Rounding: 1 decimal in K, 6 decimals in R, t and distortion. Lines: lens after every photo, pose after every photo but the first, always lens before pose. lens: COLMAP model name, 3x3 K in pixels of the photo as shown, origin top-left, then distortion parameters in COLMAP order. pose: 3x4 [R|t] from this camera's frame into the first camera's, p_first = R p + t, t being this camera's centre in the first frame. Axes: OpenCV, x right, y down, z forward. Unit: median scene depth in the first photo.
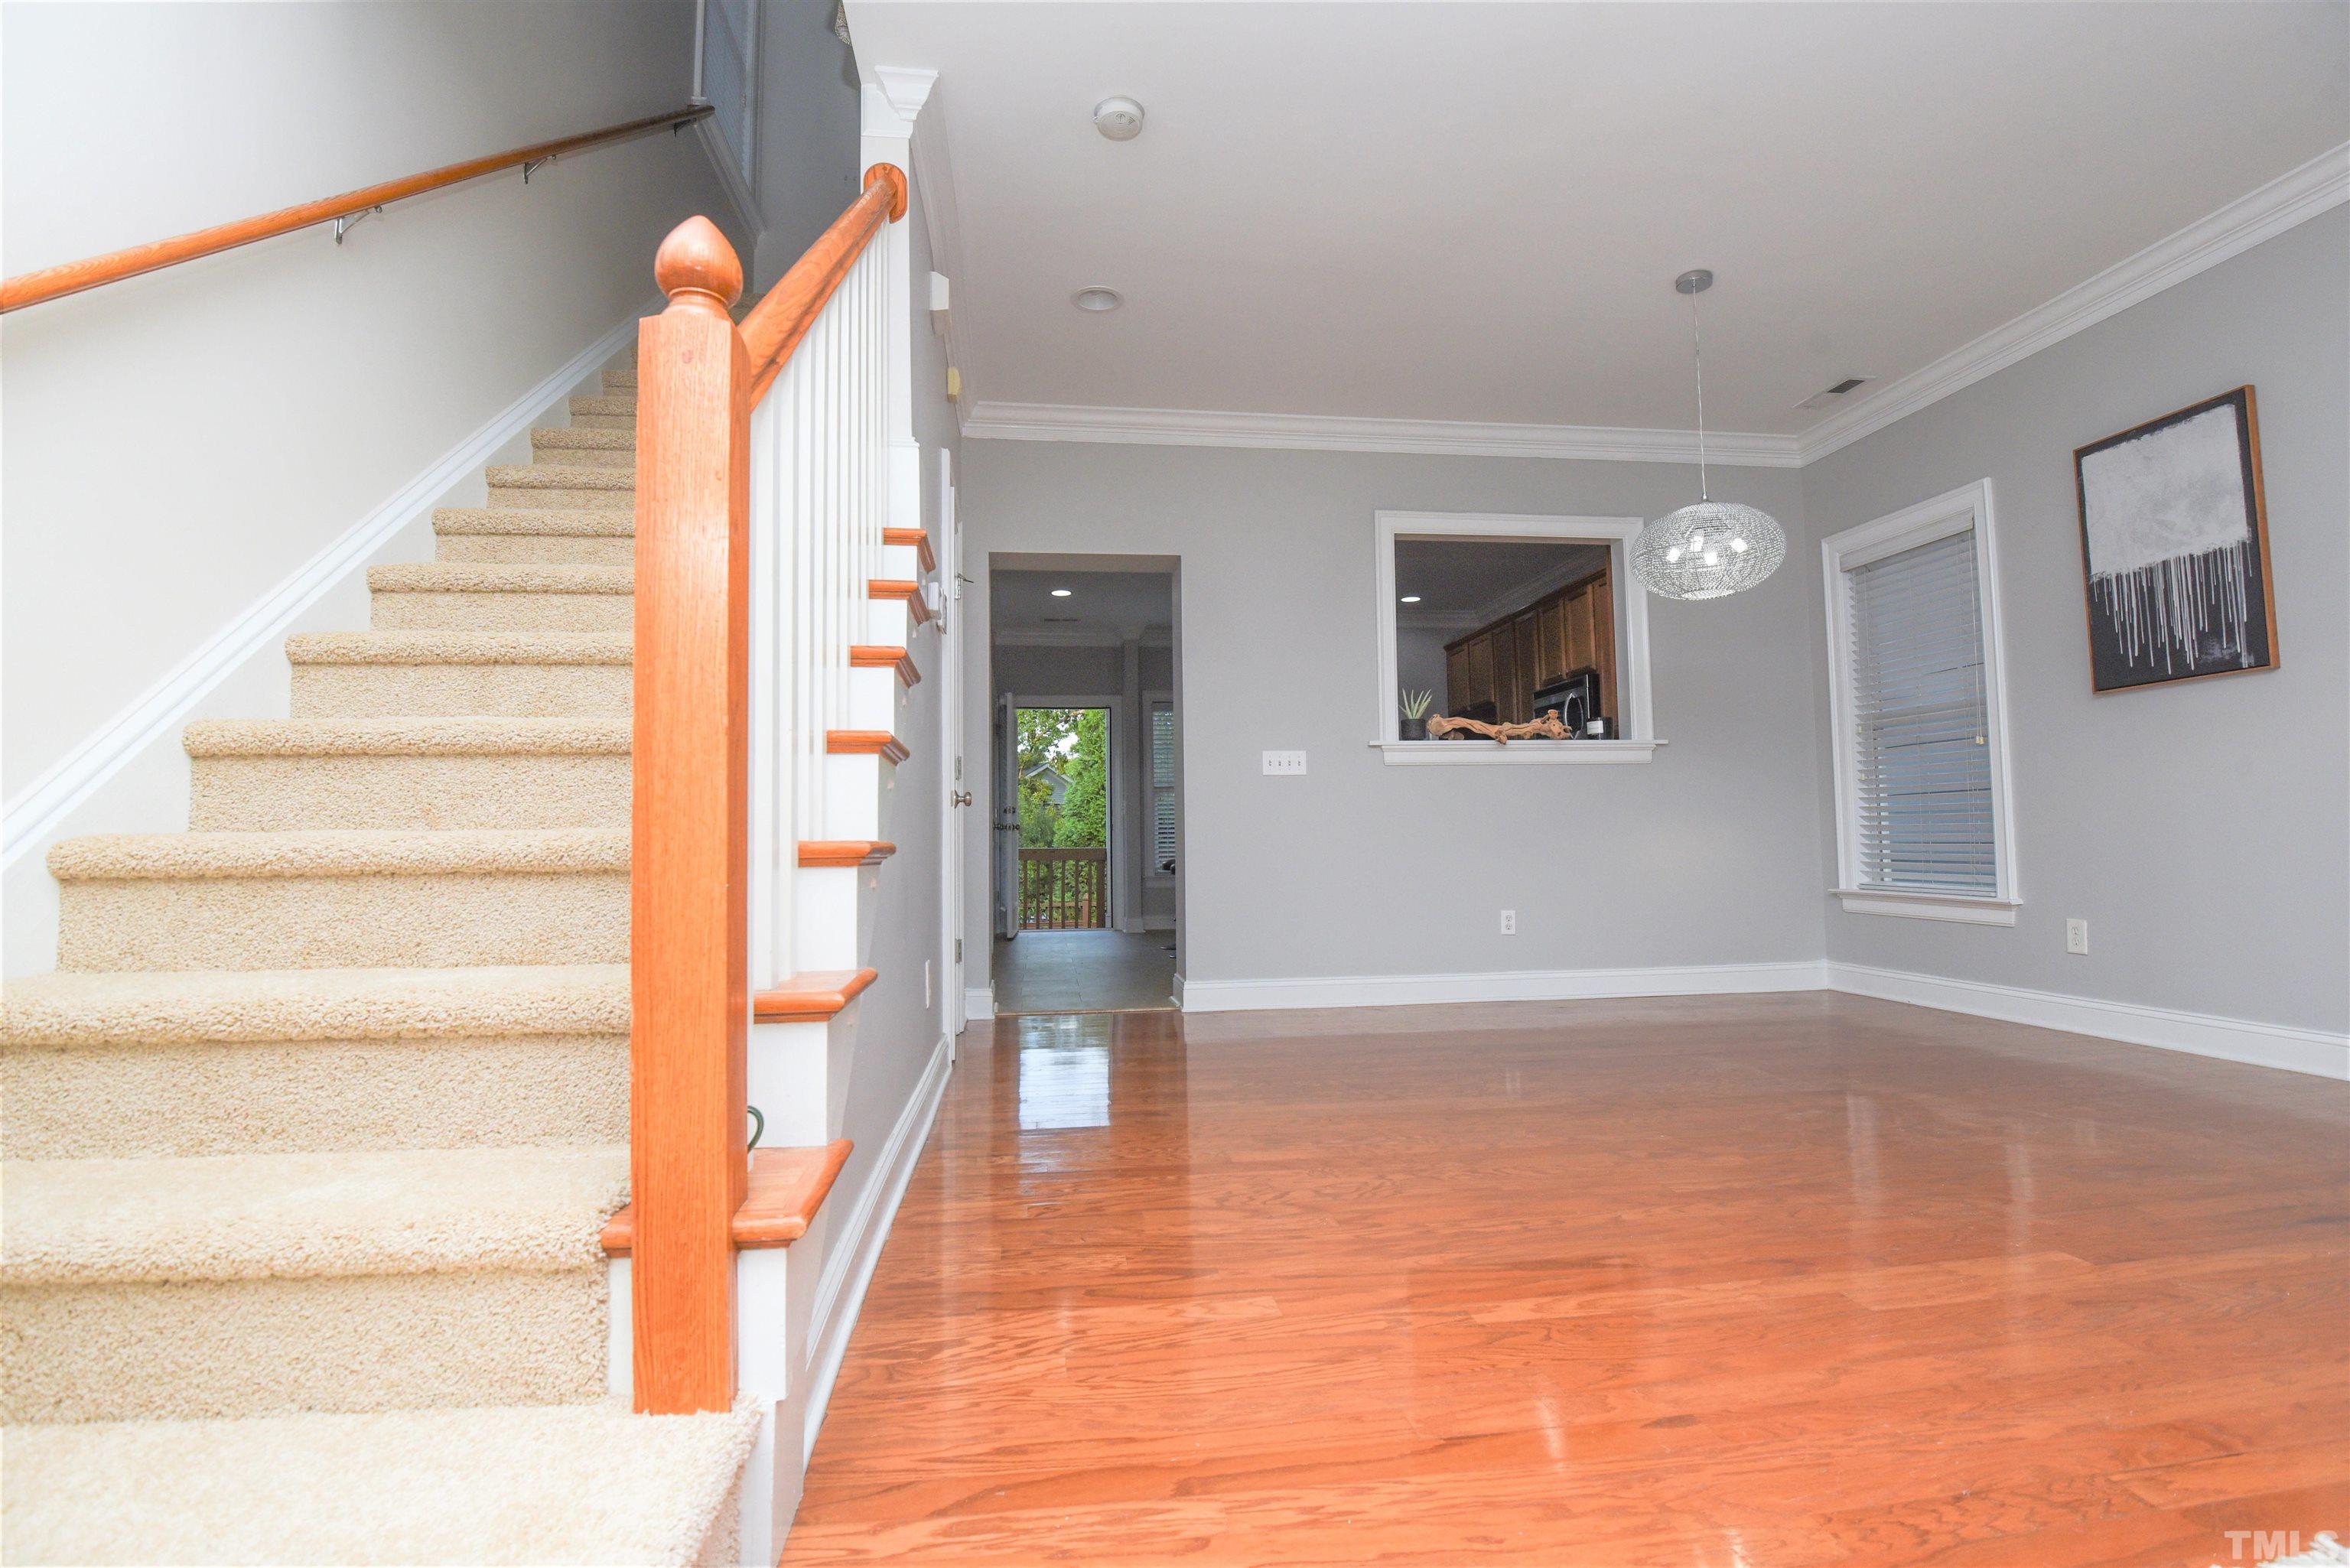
lens RADIAL K [[1057.3, 0, 1175.0], [0, 1057.3, 784.0], [0, 0, 1]] dist [-0.000753, -0.024665]
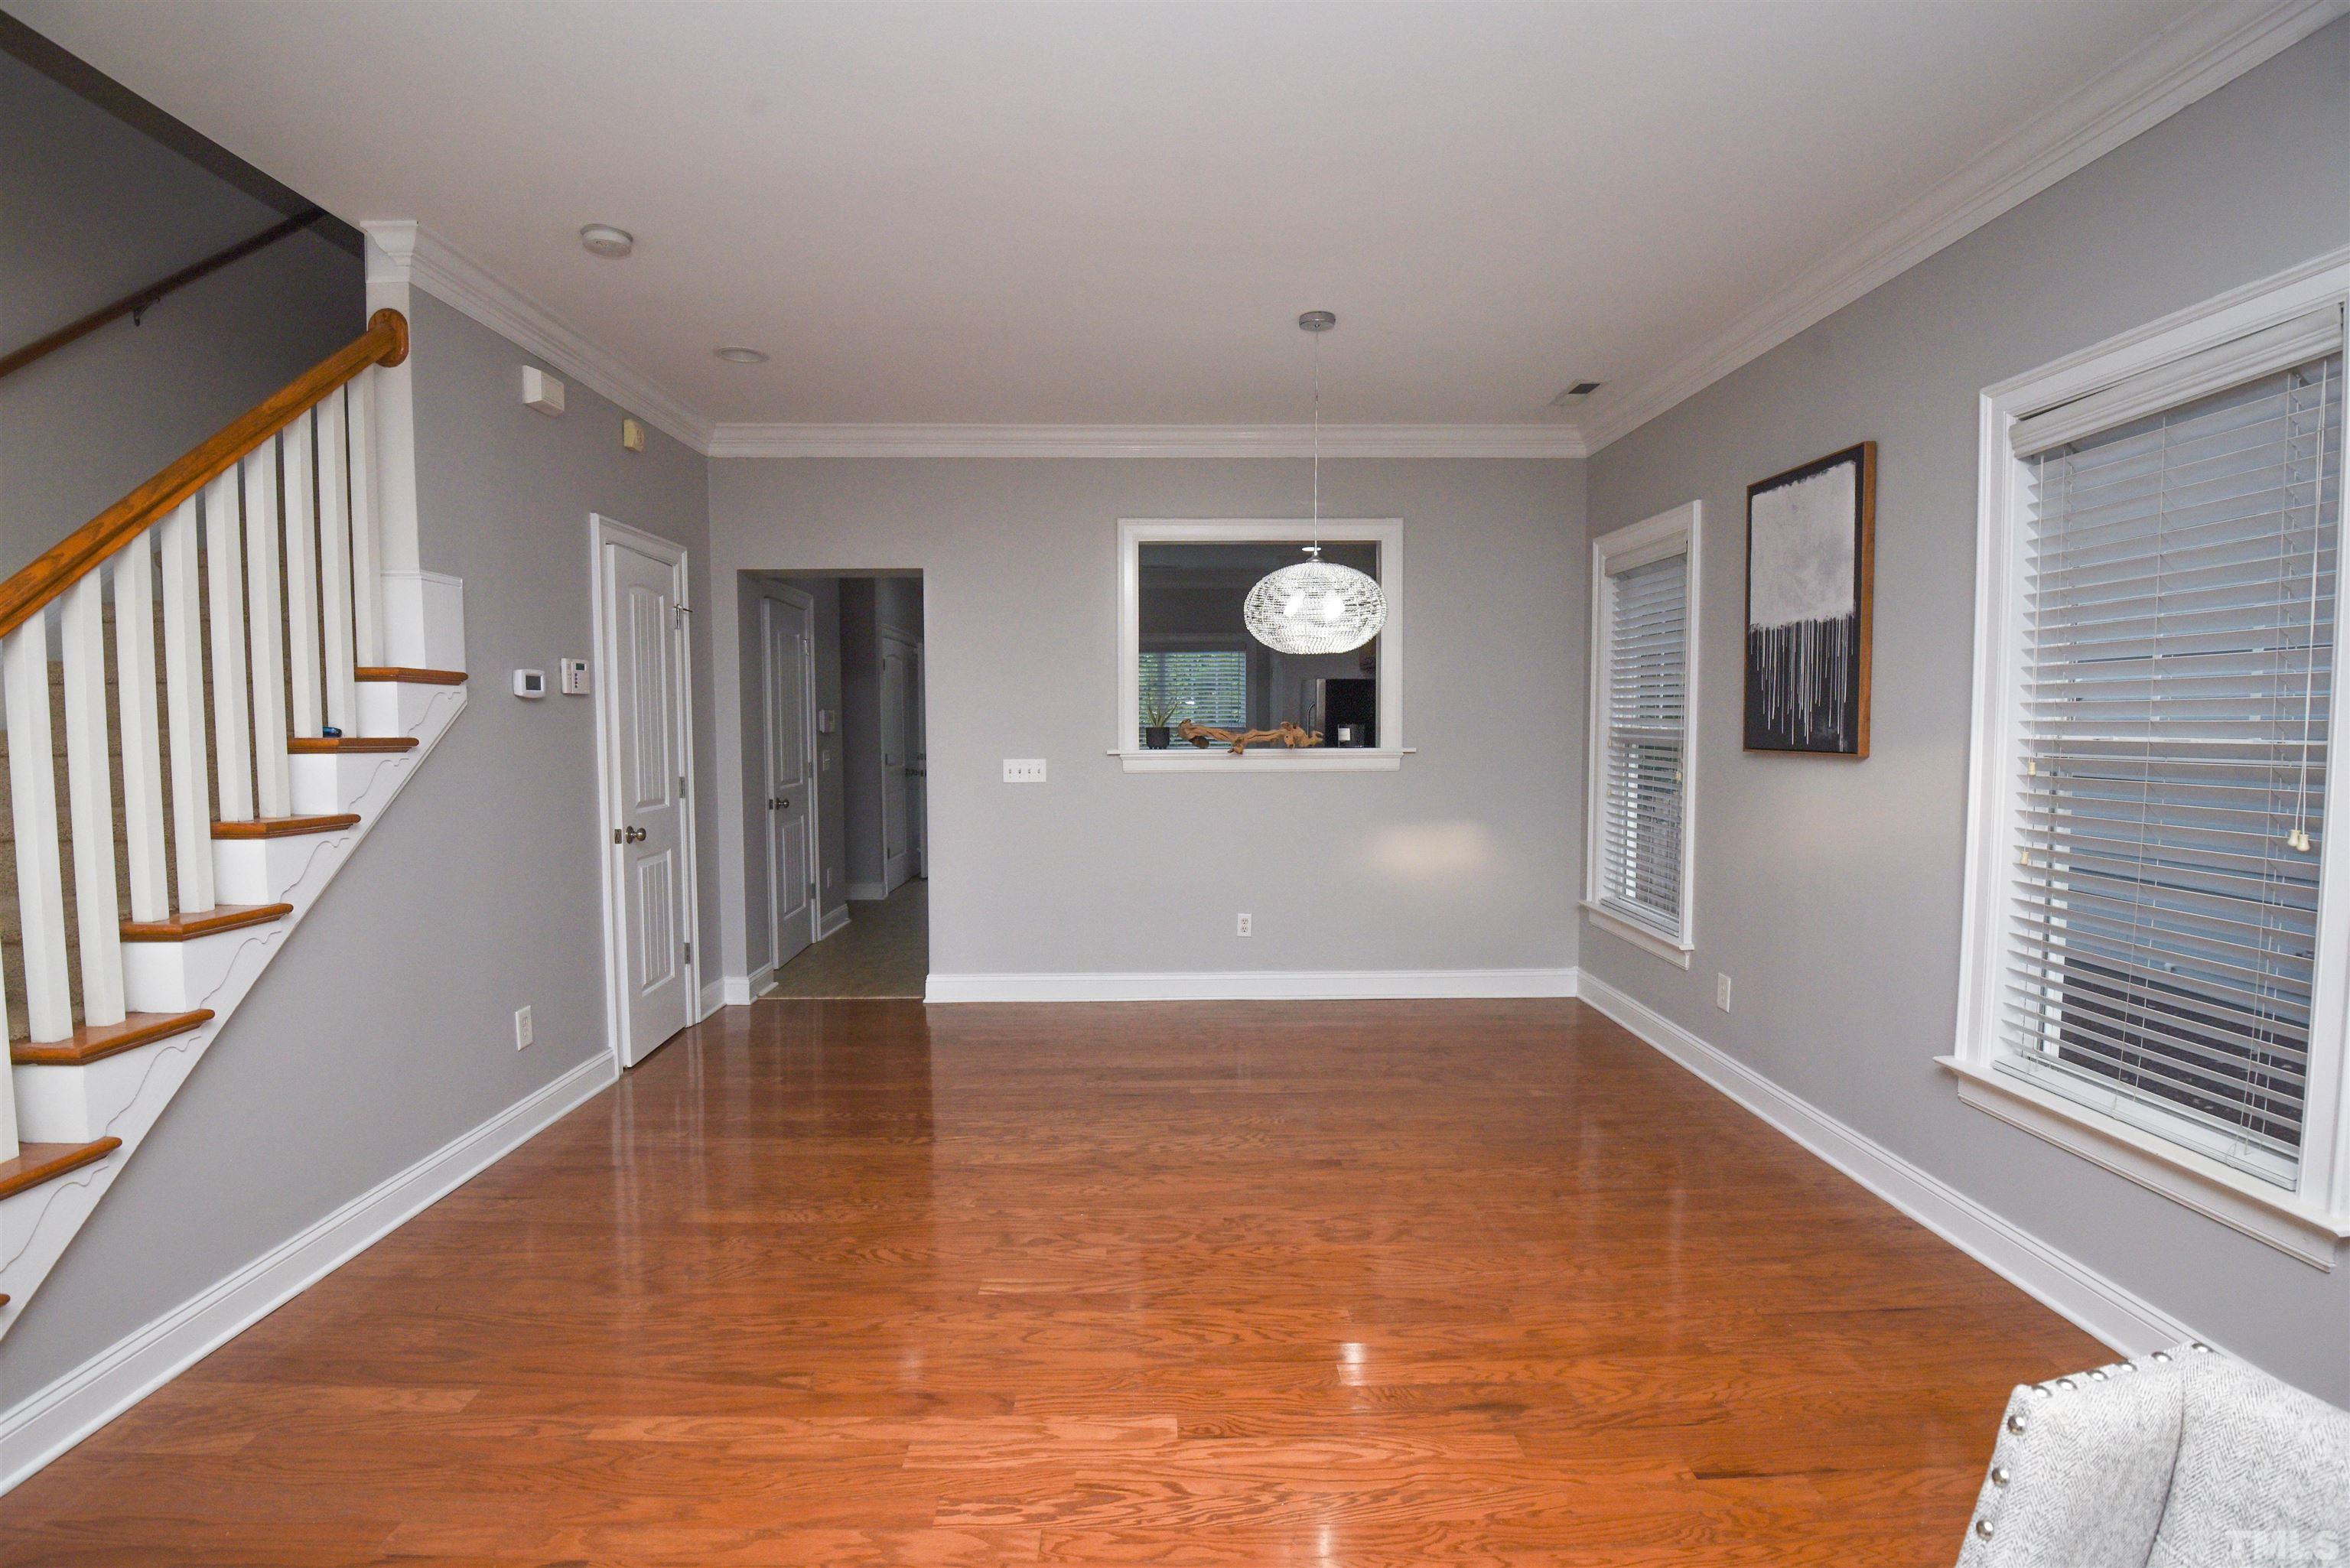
lens RADIAL K [[1057.3, 0, 1175.0], [0, 1057.3, 784.0], [0, 0, 1]] dist [-0.000753, -0.024665]
pose [[0.993878, 0.015947, -0.109325, 0.482175], [-0.002732, 0.992774, 0.119971, -0.174933], [0.110448, -0.118938, 0.986740, -0.015313]]
